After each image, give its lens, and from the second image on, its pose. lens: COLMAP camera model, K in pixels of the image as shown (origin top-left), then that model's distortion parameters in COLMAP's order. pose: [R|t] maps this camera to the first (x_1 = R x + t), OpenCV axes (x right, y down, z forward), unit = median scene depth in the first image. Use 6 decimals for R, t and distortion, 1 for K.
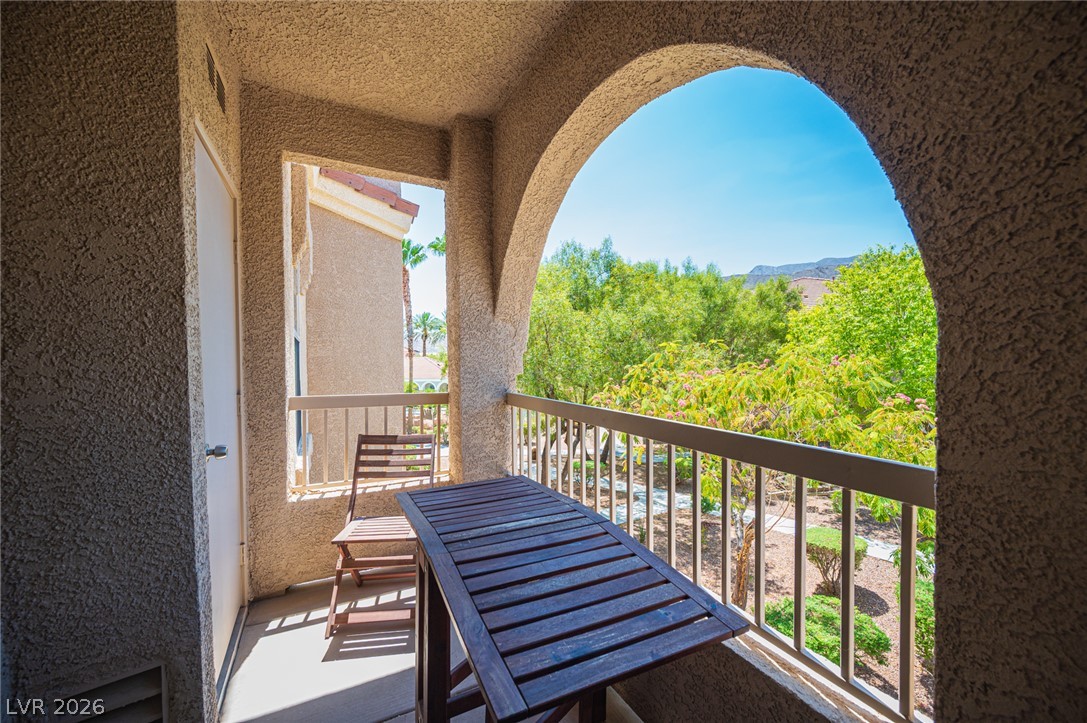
lens RADIAL K [[426.0, 0, 543.6], [0, 426.0, 358.2], [0, 0, 1]] dist [-0.001275, 0.000249]
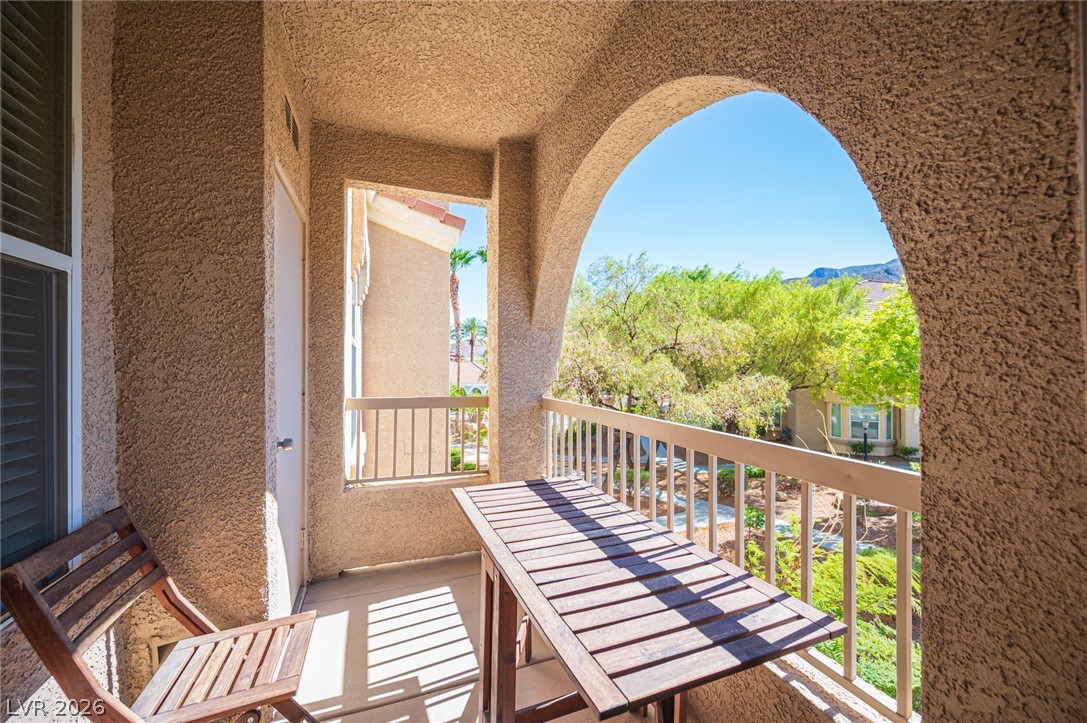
lens RADIAL K [[425.3, 0, 545.0], [0, 425.3, 351.7], [0, 0, 1]] dist [0.000272, -0.000134]
pose [[0.994611, 0.004692, -0.103573, 0.040741], [-0.007680, 0.999565, -0.028466, -0.003143], [0.103394, 0.029108, 0.994214, -0.064548]]
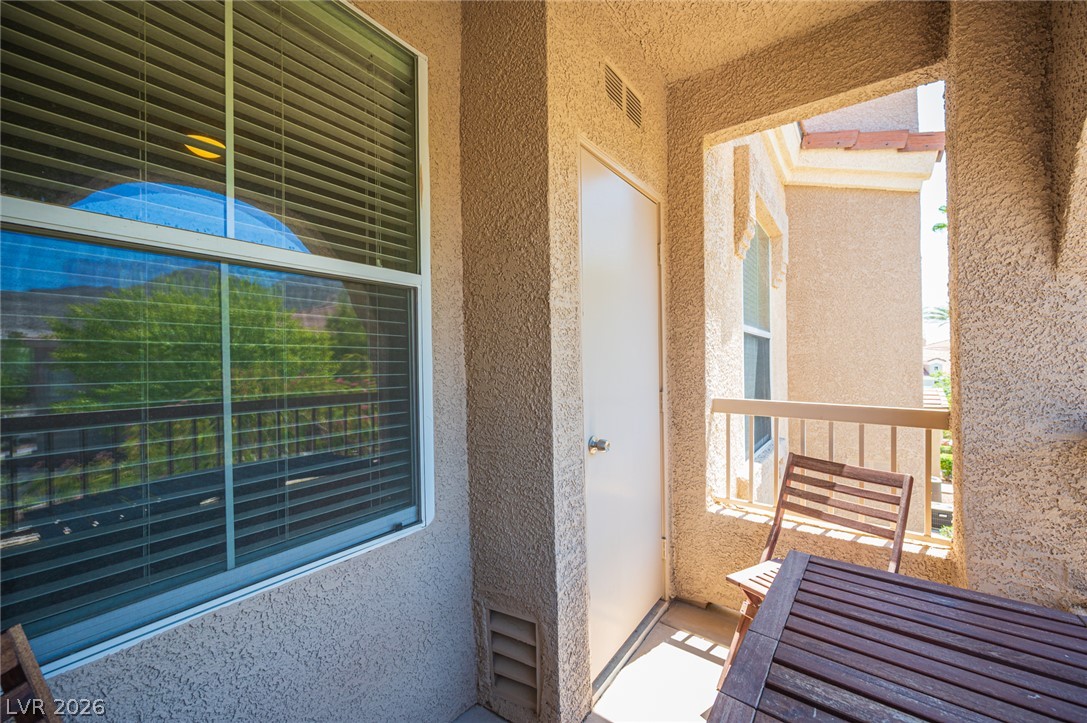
lens RADIAL K [[426.0, 0, 543.6], [0, 426.0, 358.2], [0, 0, 1]] dist [-0.001275, 0.000249]
pose [[0.439220, -0.003779, -0.898371, 0.095326], [0.007489, 0.999972, -0.000545, 0.002850], [0.898348, -0.006489, 0.439236, 0.328575]]
